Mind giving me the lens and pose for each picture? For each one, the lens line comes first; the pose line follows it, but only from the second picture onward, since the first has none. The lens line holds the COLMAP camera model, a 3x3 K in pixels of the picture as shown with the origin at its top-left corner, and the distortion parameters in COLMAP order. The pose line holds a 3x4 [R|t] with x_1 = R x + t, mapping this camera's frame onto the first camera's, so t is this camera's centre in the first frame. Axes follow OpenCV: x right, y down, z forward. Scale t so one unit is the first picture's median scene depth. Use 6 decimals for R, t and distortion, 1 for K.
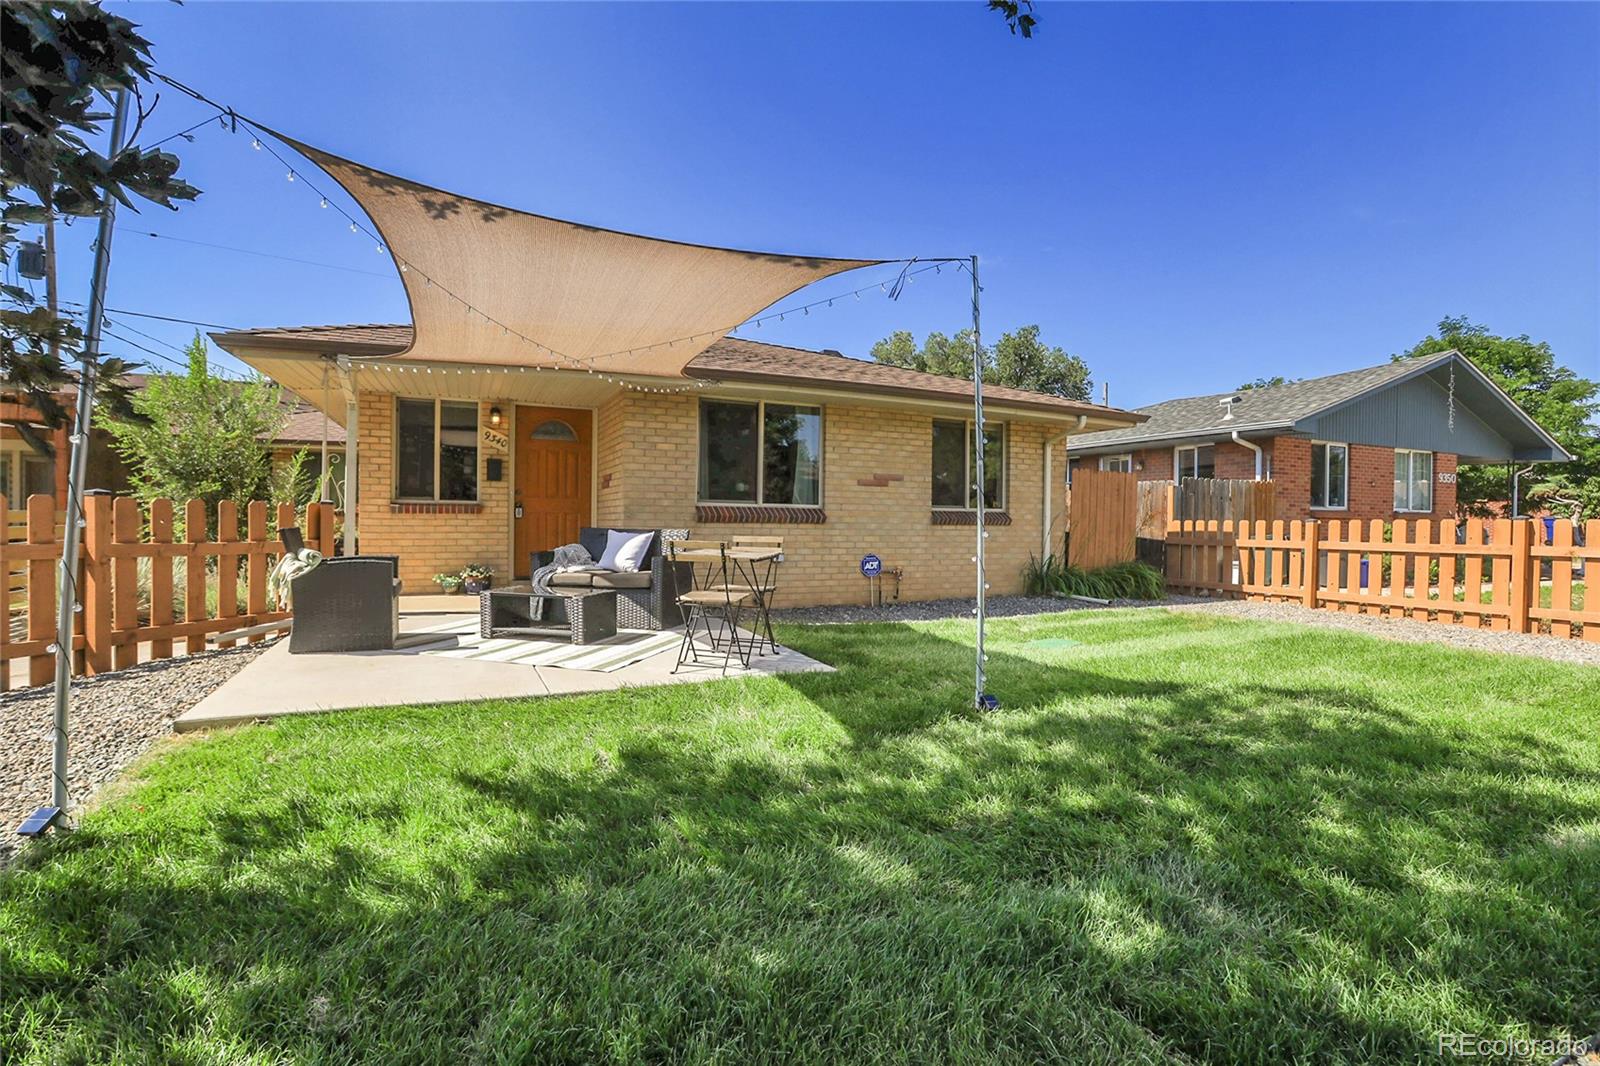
lens RADIAL K [[737.8, 0, 797.2], [0, 737.8, 530.9], [0, 0, 1]] dist [-0.039132, 0.007625]
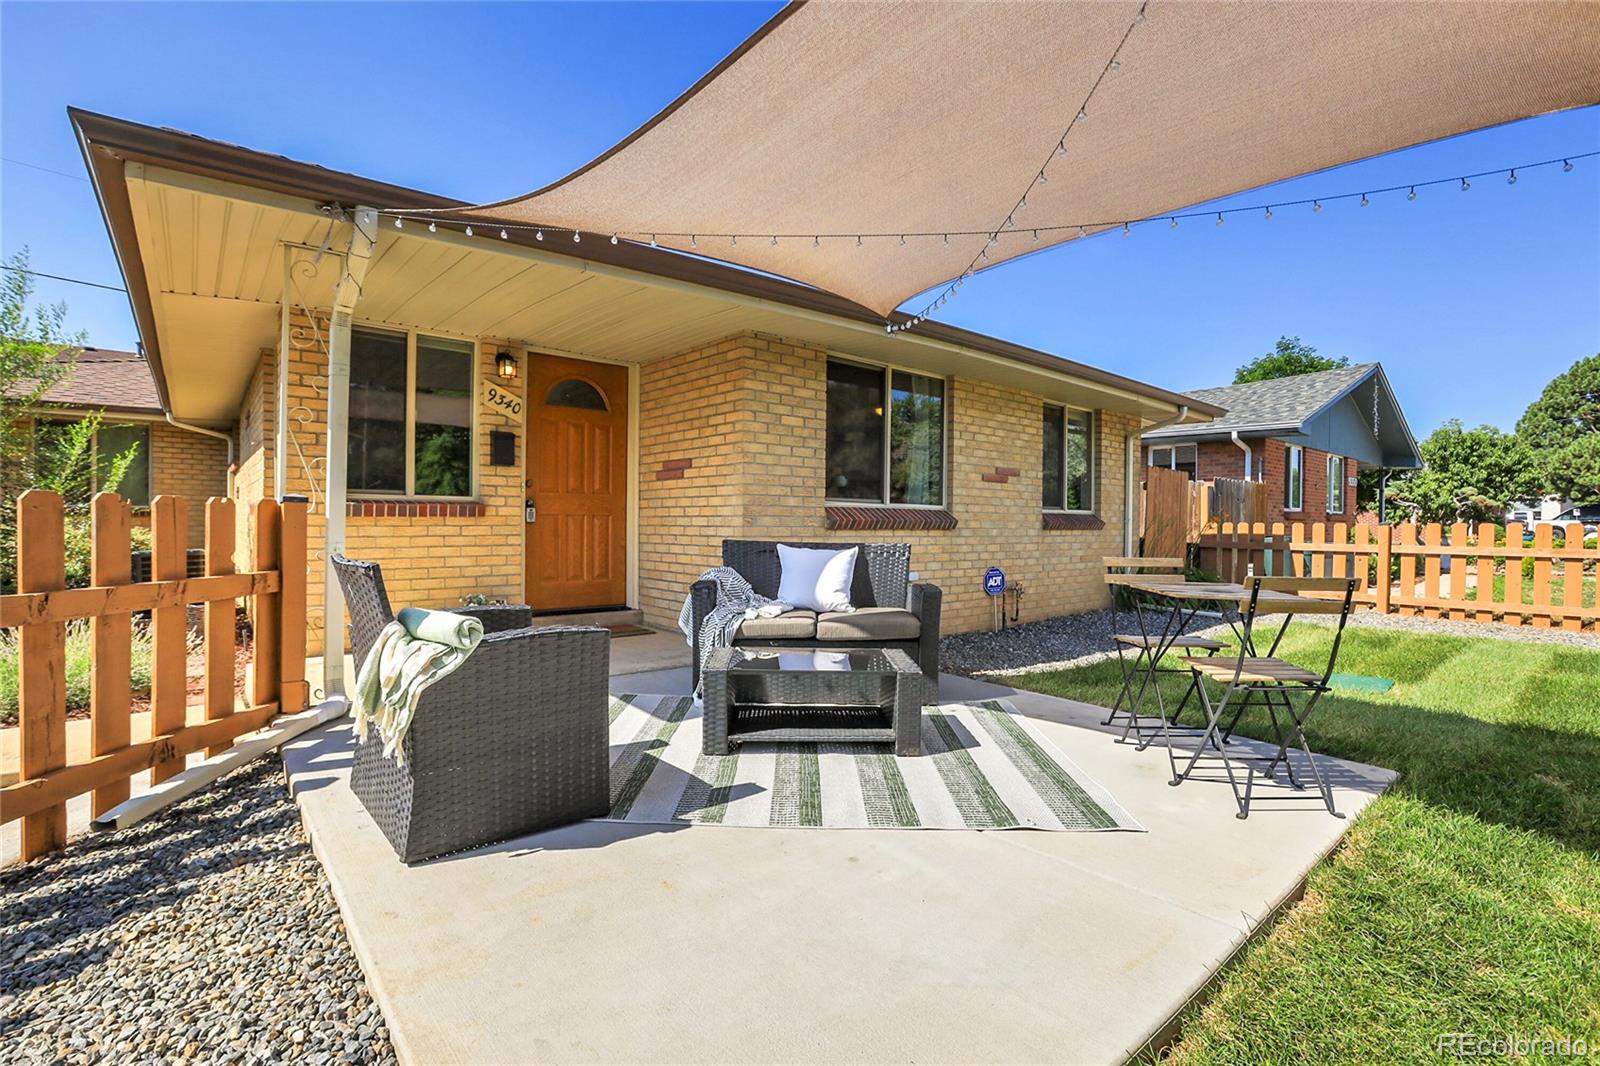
lens RADIAL K [[737.8, 0, 799.9], [0, 737.8, 528.5], [0, 0, 1]] dist [-0.039132, 0.007625]
pose [[0.962279, -0.003616, 0.272040, -0.323188], [0.003396, 0.999993, 0.001278, -0.012307], [-0.272043, -0.000305, 0.962285, 0.293896]]
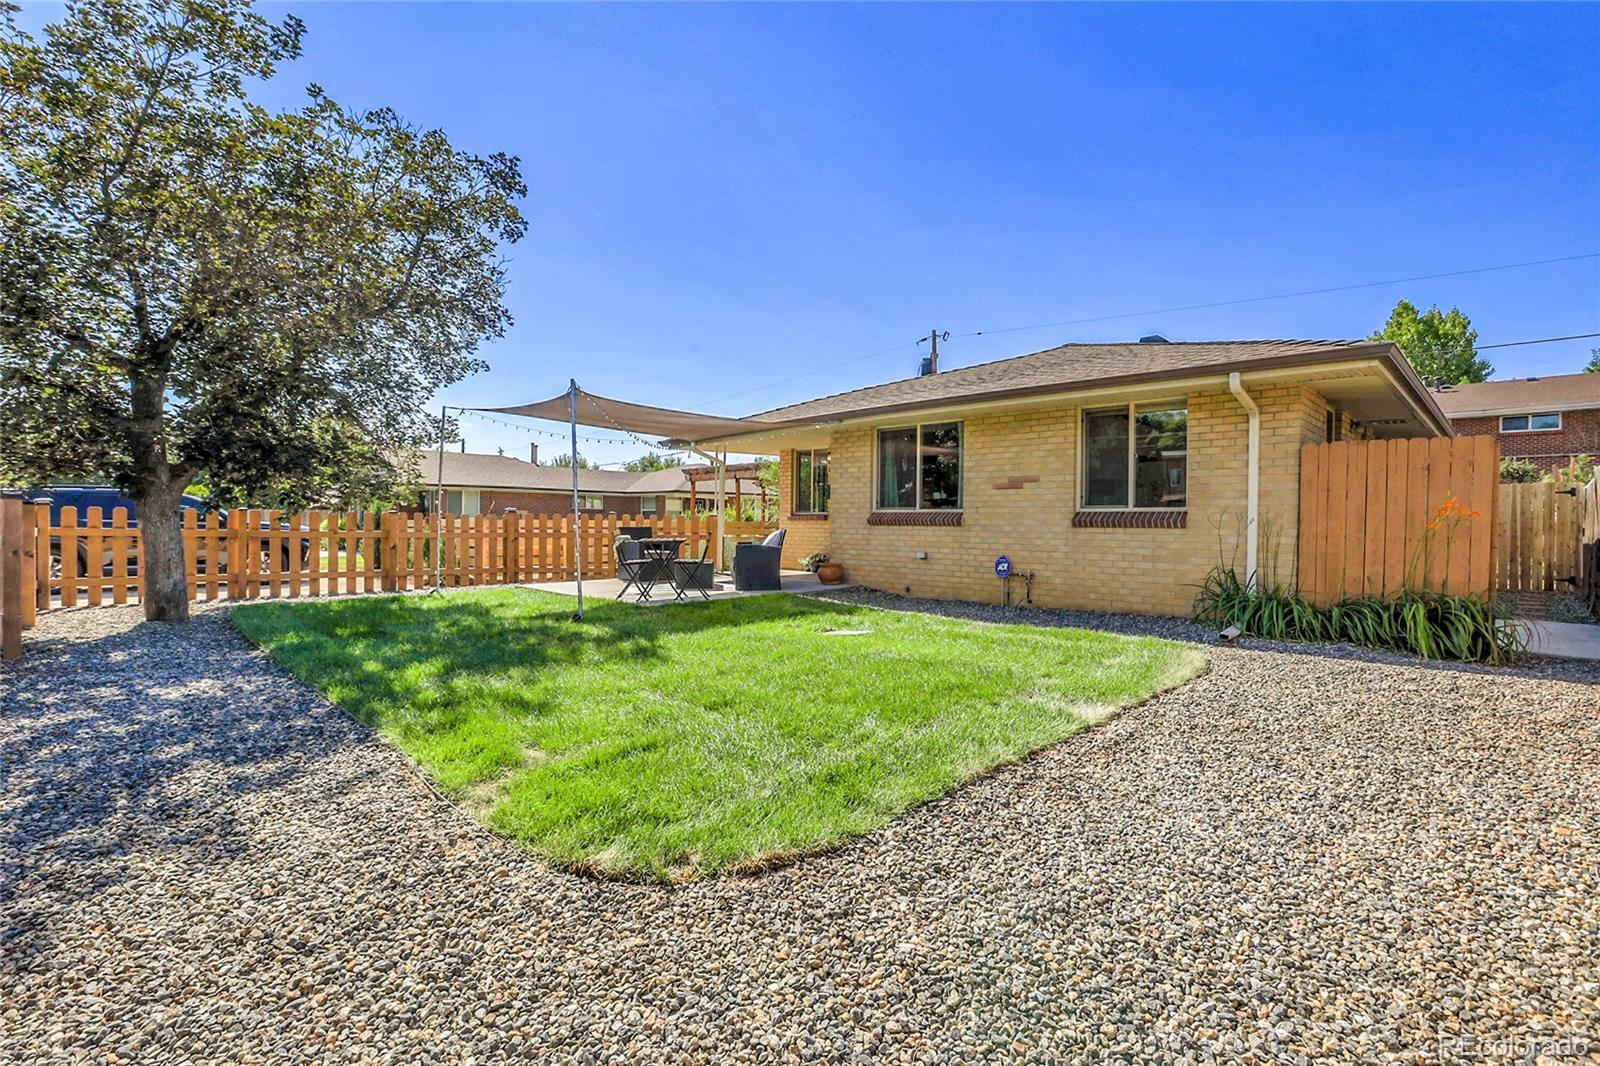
lens RADIAL K [[737.8, 0, 802.3], [0, 737.8, 532.7], [0, 0, 1]] dist [-0.039132, 0.007625]
pose [[0.346347, 0.002980, -0.938102, 0.971660], [-0.018204, 0.999828, -0.003545, 0.008344], [0.937930, 0.018305, 0.346342, 0.390231]]
